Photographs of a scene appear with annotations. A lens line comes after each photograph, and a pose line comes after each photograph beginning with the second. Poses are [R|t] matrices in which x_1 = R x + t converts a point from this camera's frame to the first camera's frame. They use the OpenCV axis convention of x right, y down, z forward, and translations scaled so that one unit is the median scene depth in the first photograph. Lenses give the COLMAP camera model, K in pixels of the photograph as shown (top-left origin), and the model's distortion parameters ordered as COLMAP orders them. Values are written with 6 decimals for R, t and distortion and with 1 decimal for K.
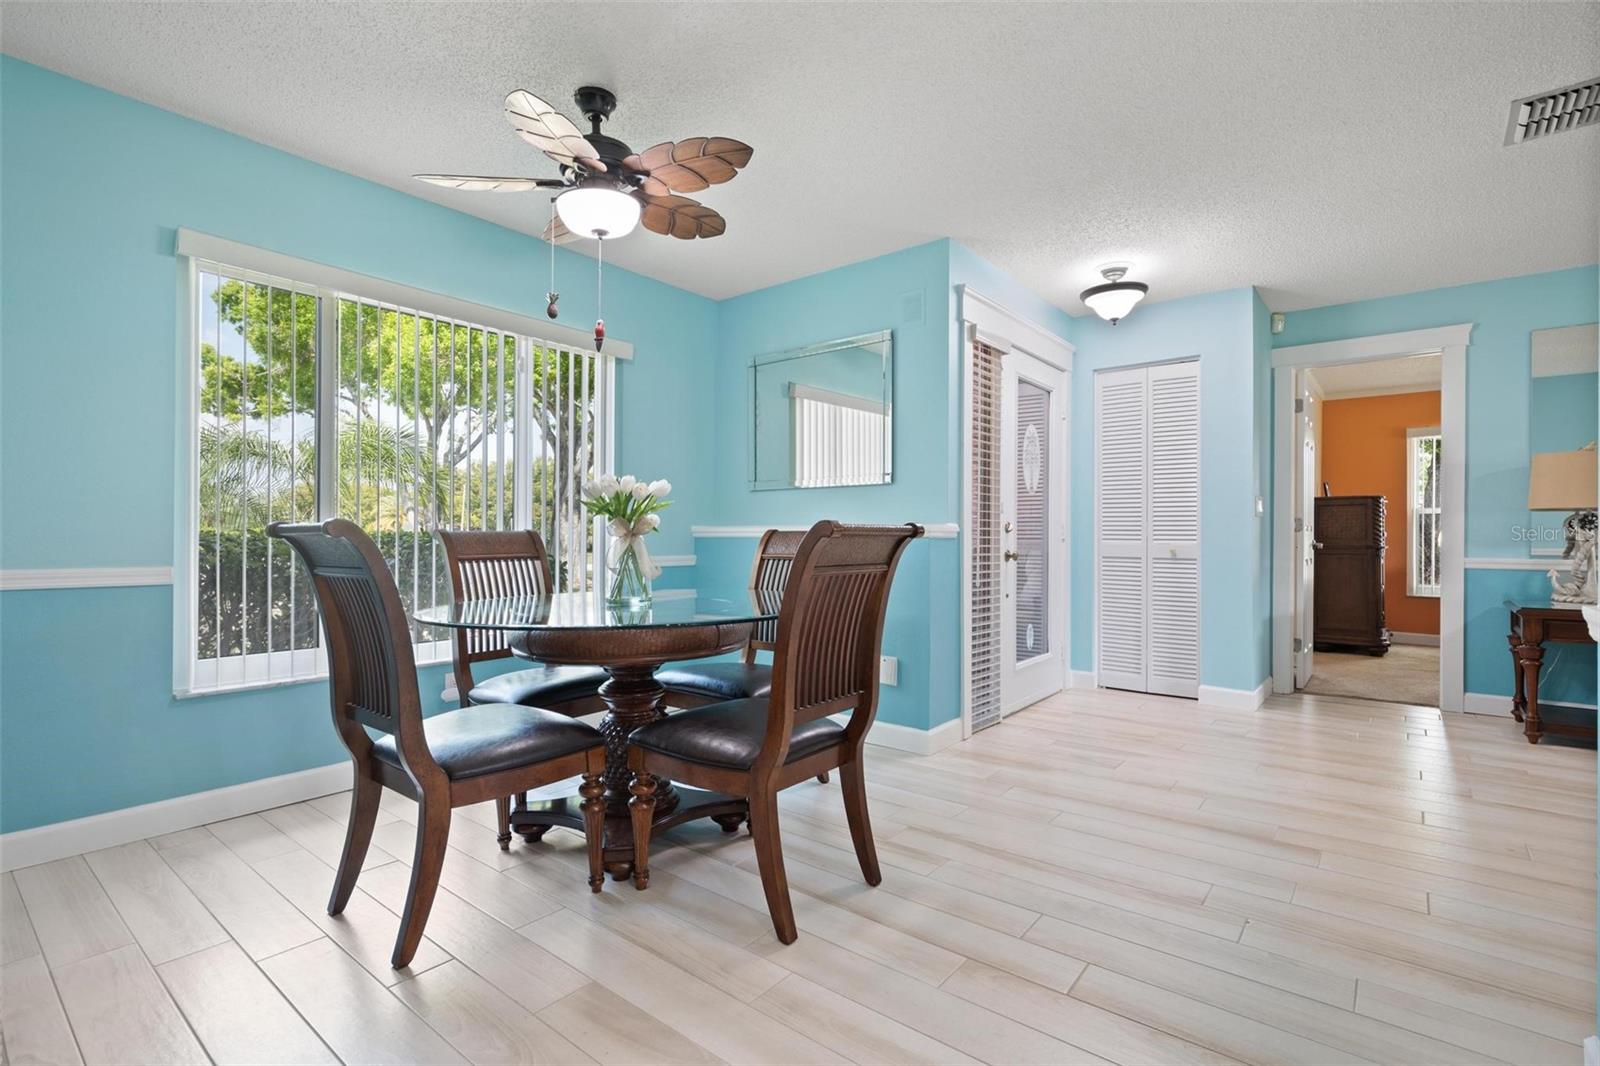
lens RADIAL K [[737.8, 0, 808.7], [0, 737.8, 538.6], [0, 0, 1]] dist [0.004105, -0.002625]
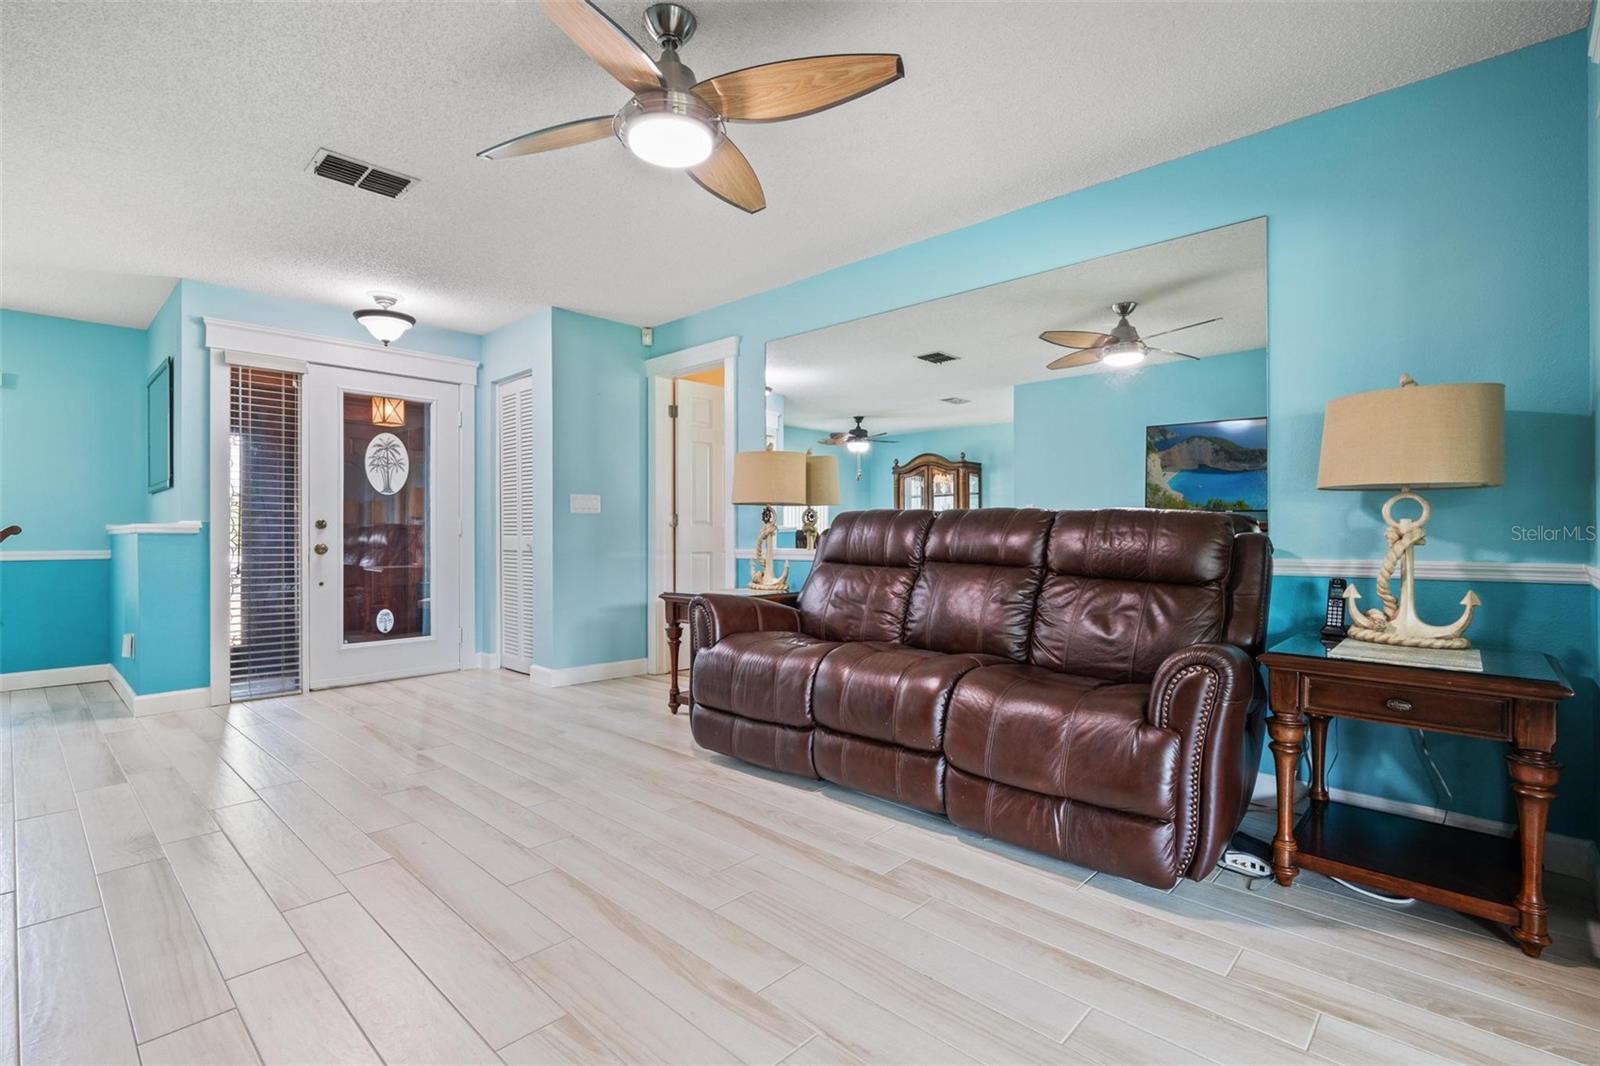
lens RADIAL K [[737.8, 0, 797.5], [0, 737.8, 533.8], [0, 0, 1]] dist [0.004105, -0.002625]
pose [[0.997403, -0.006128, -0.071768, 1.065223], [0.005707, 0.999965, -0.006070, 0.010695], [0.071802, 0.005645, 0.997403, -0.089283]]
